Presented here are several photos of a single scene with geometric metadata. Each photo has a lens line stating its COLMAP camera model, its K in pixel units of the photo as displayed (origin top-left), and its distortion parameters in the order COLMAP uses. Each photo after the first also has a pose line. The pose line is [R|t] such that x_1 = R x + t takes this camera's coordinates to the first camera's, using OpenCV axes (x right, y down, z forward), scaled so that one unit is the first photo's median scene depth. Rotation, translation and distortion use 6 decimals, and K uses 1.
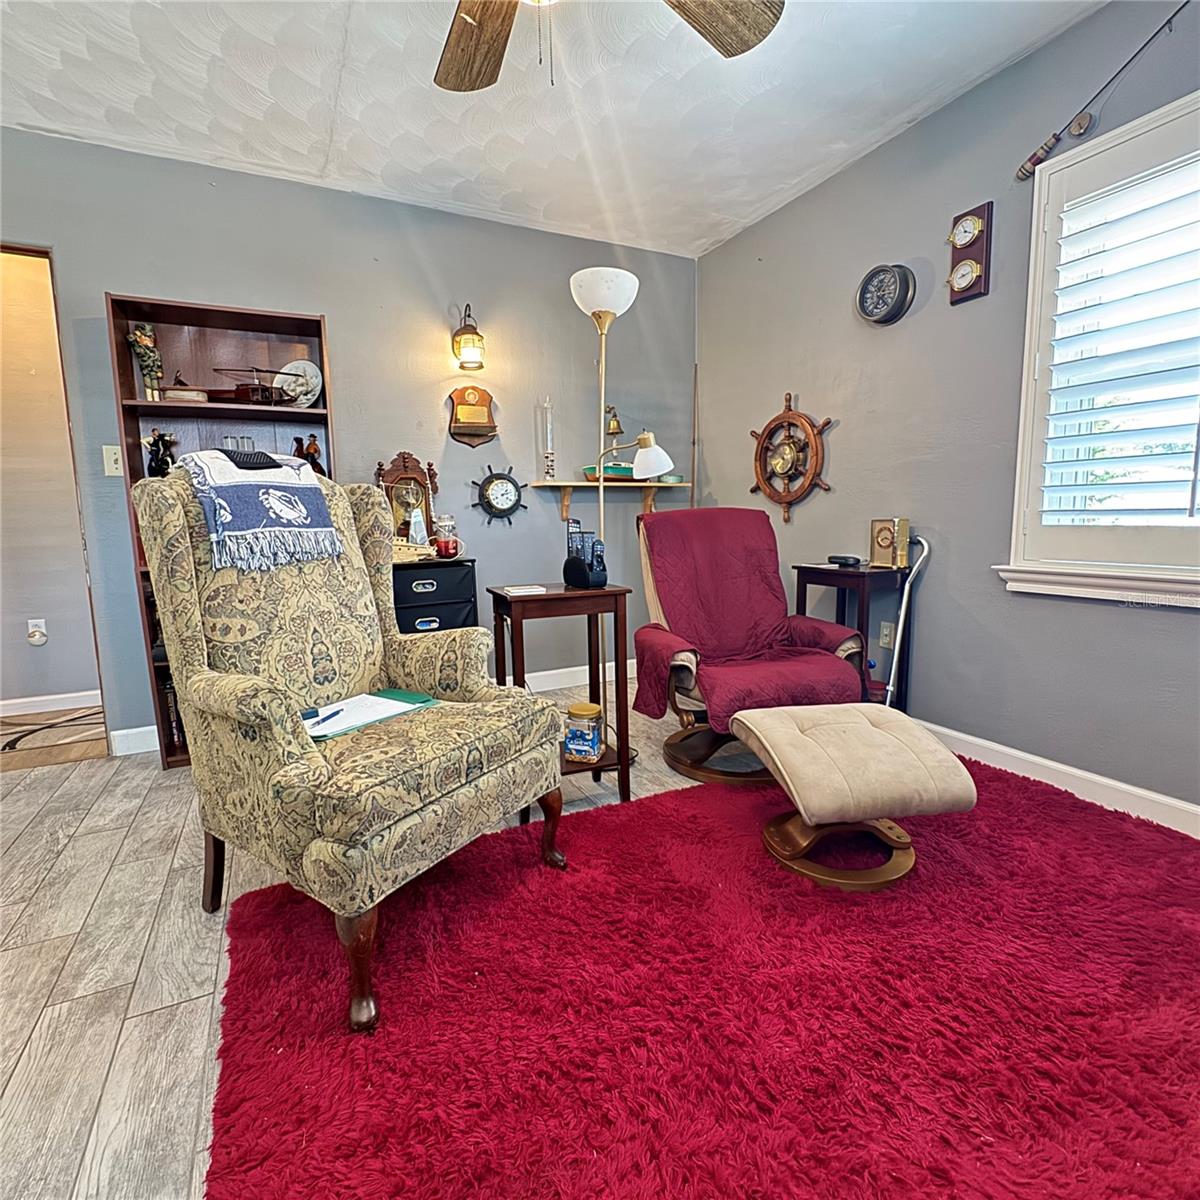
lens RADIAL K [[639.1, 0, 598.2], [0, 639.1, 597.4], [0, 0, 1]] dist [-0.000324, 0.000684]
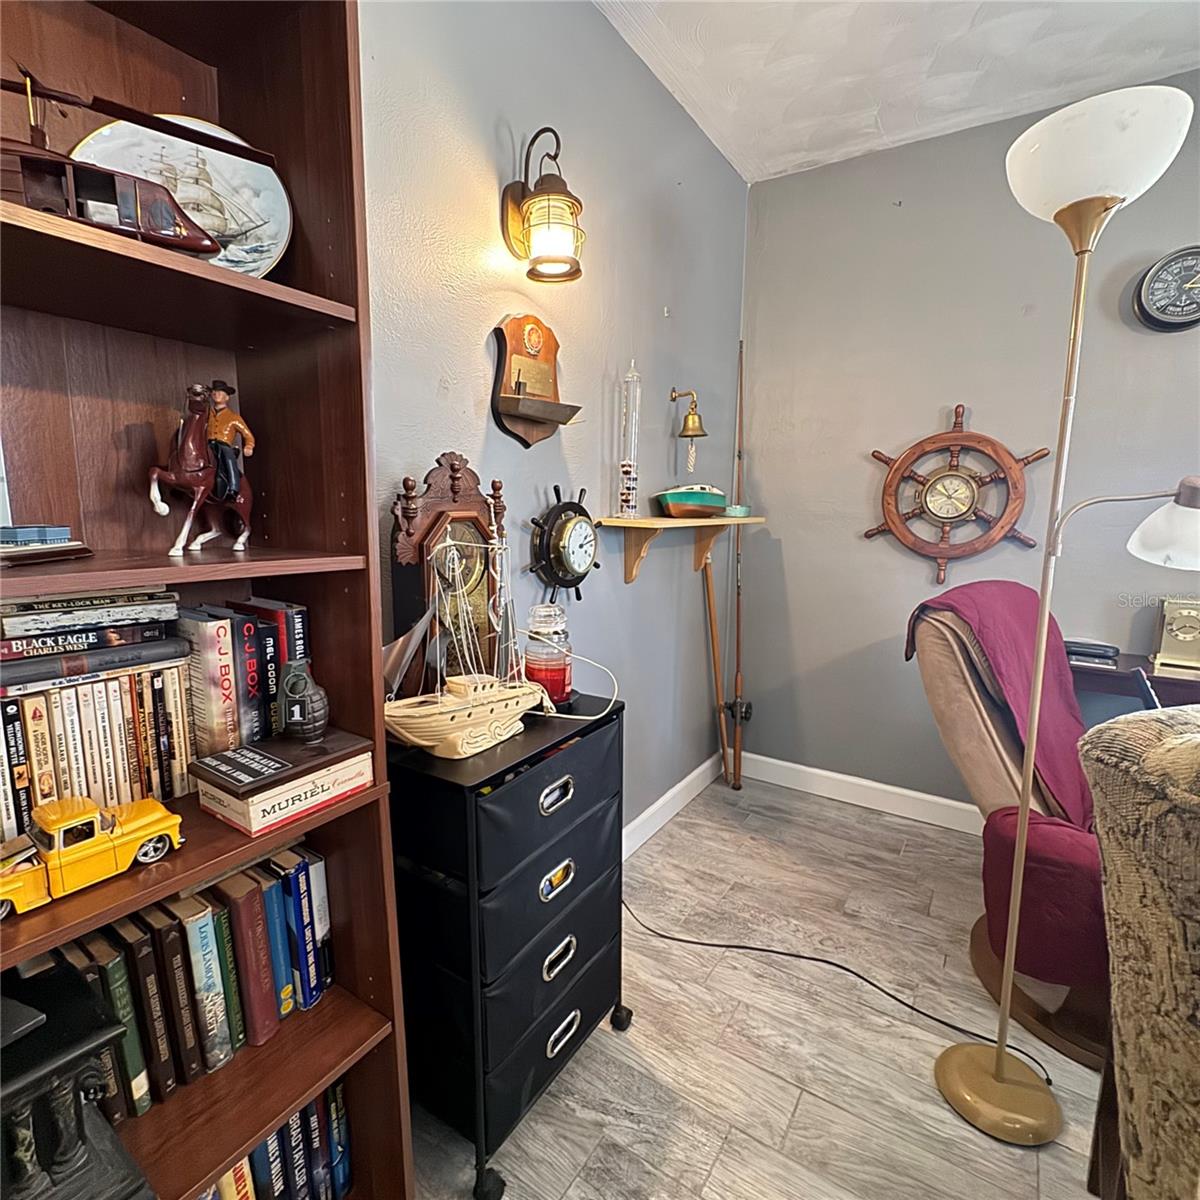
lens RADIAL K [[639.1, 0, 602.2], [0, 639.1, 597.9], [0, 0, 1]] dist [-0.000324, 0.000684]
pose [[0.861447, -0.045935, 0.505765, -0.399970], [0.034019, 0.998884, 0.032778, -0.137537], [-0.506706, -0.011031, 0.862048, 0.567363]]
